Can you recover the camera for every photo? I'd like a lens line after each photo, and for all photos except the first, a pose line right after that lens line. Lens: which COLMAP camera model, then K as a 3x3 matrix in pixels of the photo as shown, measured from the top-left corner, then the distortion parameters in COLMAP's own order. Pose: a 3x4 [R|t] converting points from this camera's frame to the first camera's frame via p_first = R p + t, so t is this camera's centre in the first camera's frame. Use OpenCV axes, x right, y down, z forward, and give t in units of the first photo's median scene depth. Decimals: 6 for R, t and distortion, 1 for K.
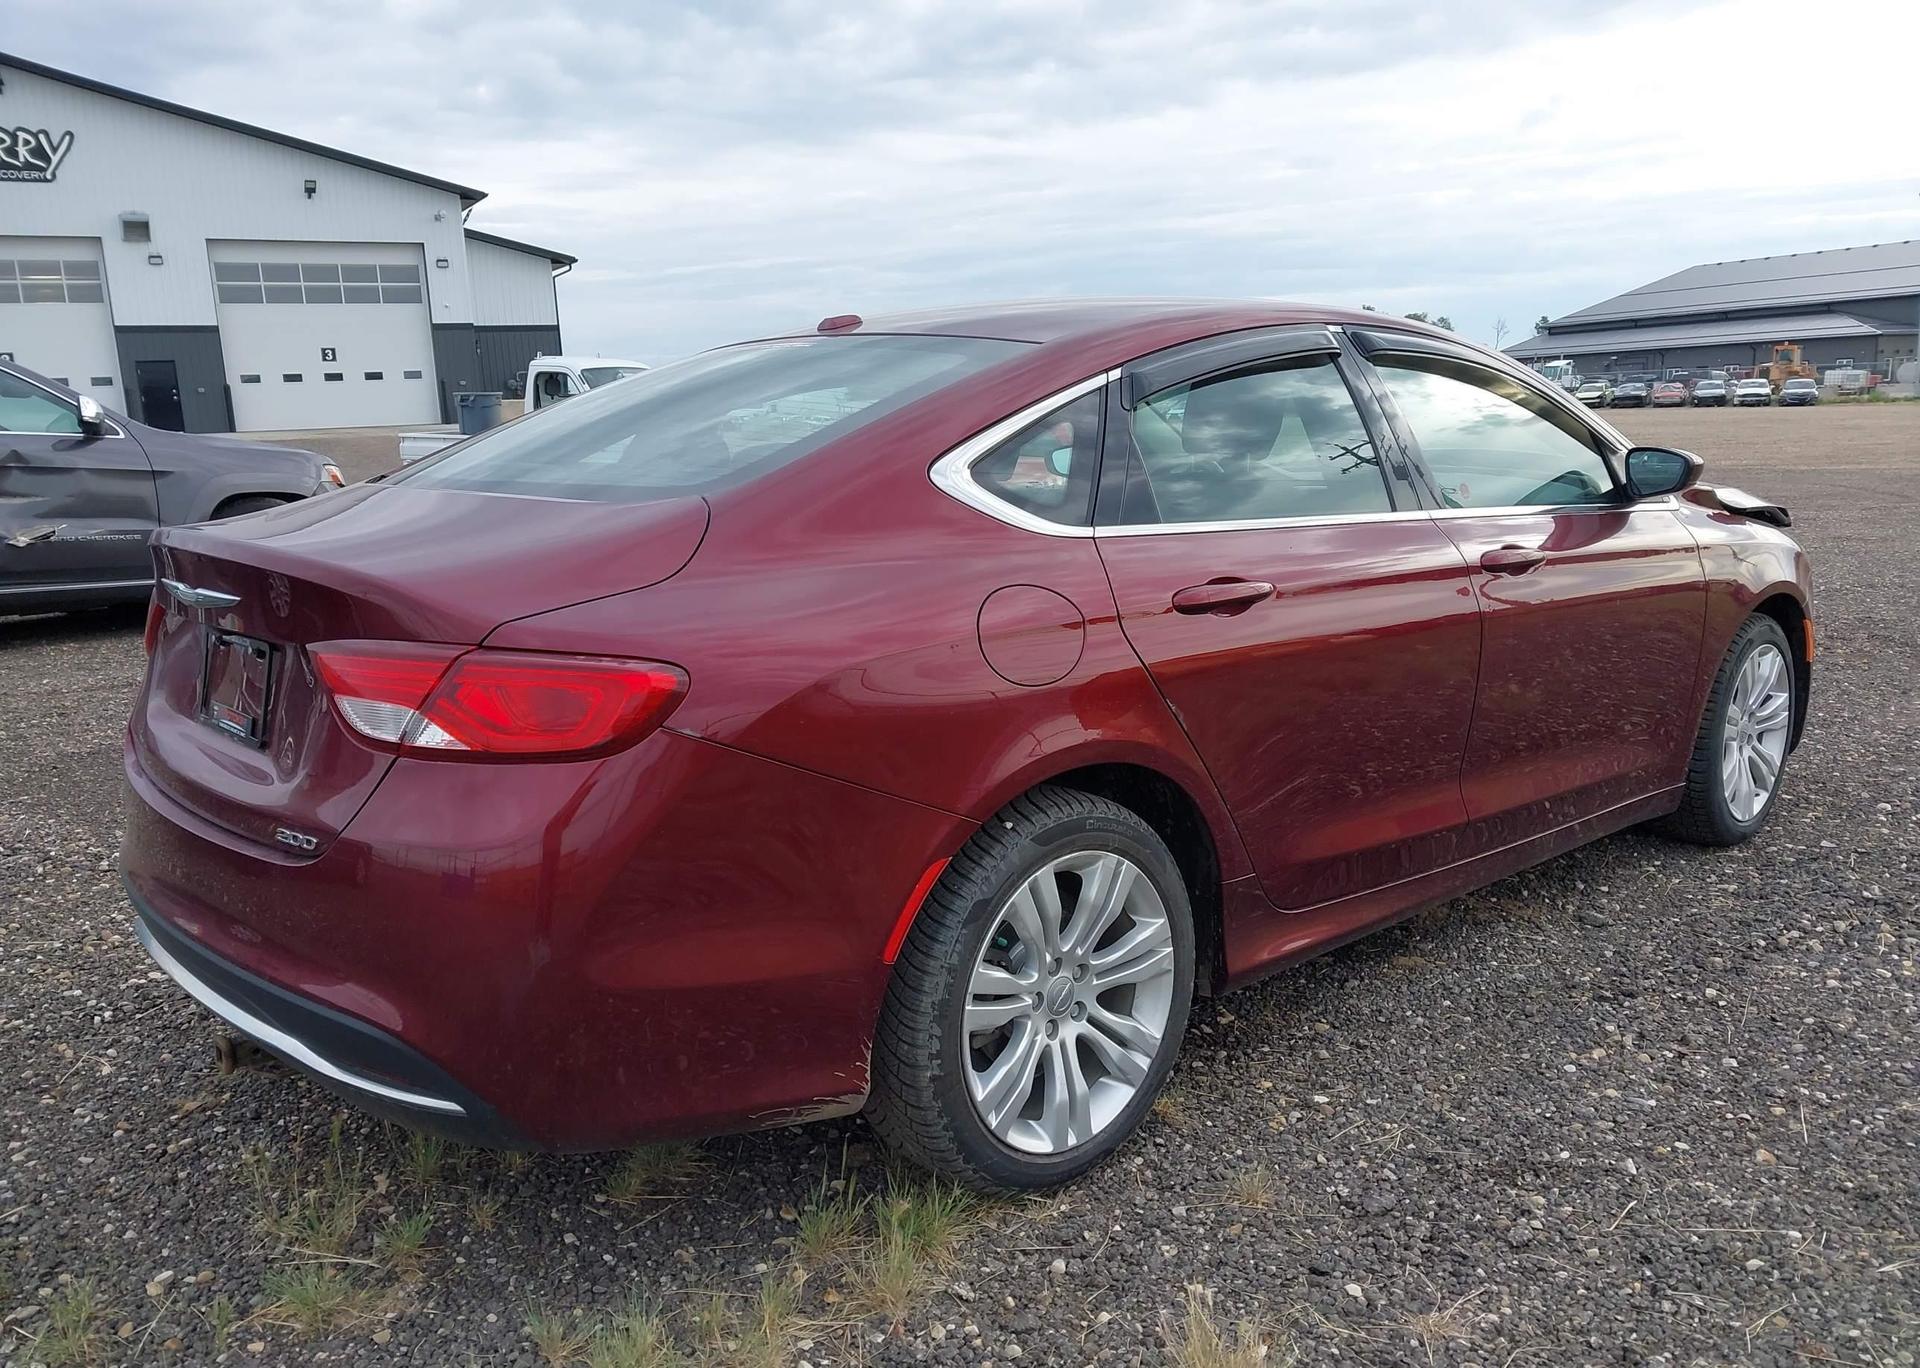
lens RADIAL K [[1529.3, 0, 945.9], [0, 1529.3, 679.4], [0, 0, 1]] dist [0.013259, -0.006468]
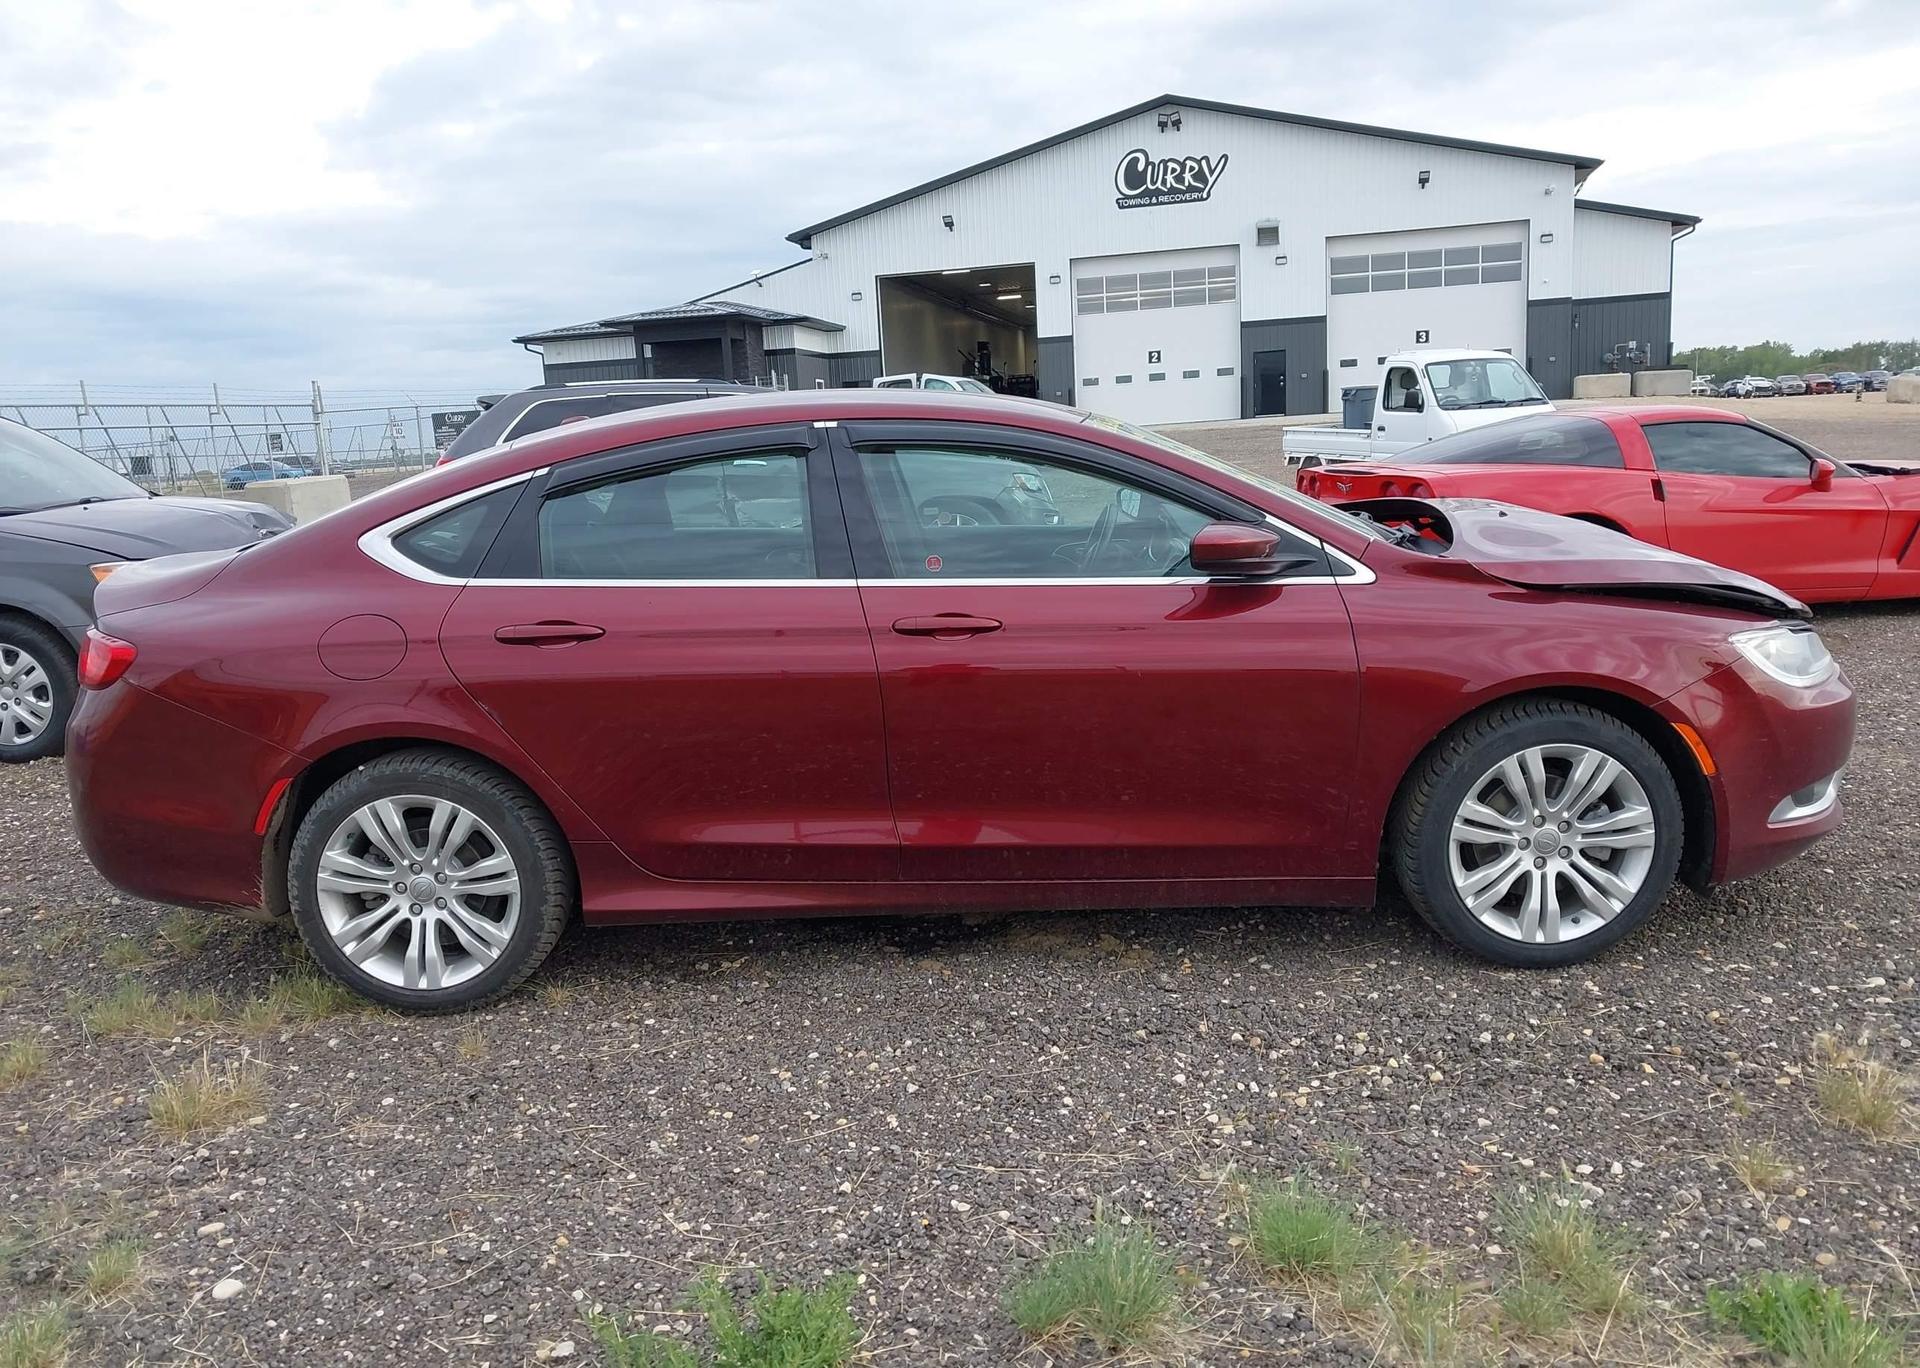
lens RADIAL K [[1513.3, 0, 951.0], [0, 1513.3, 706.6], [0, 0, 1]] dist [0.012277, -0.016669]
pose [[0.737403, 0.115899, -0.665435, 1.242240], [-0.089982, 0.993244, 0.073280, -0.111859], [0.669433, 0.005840, 0.742850, 0.200992]]
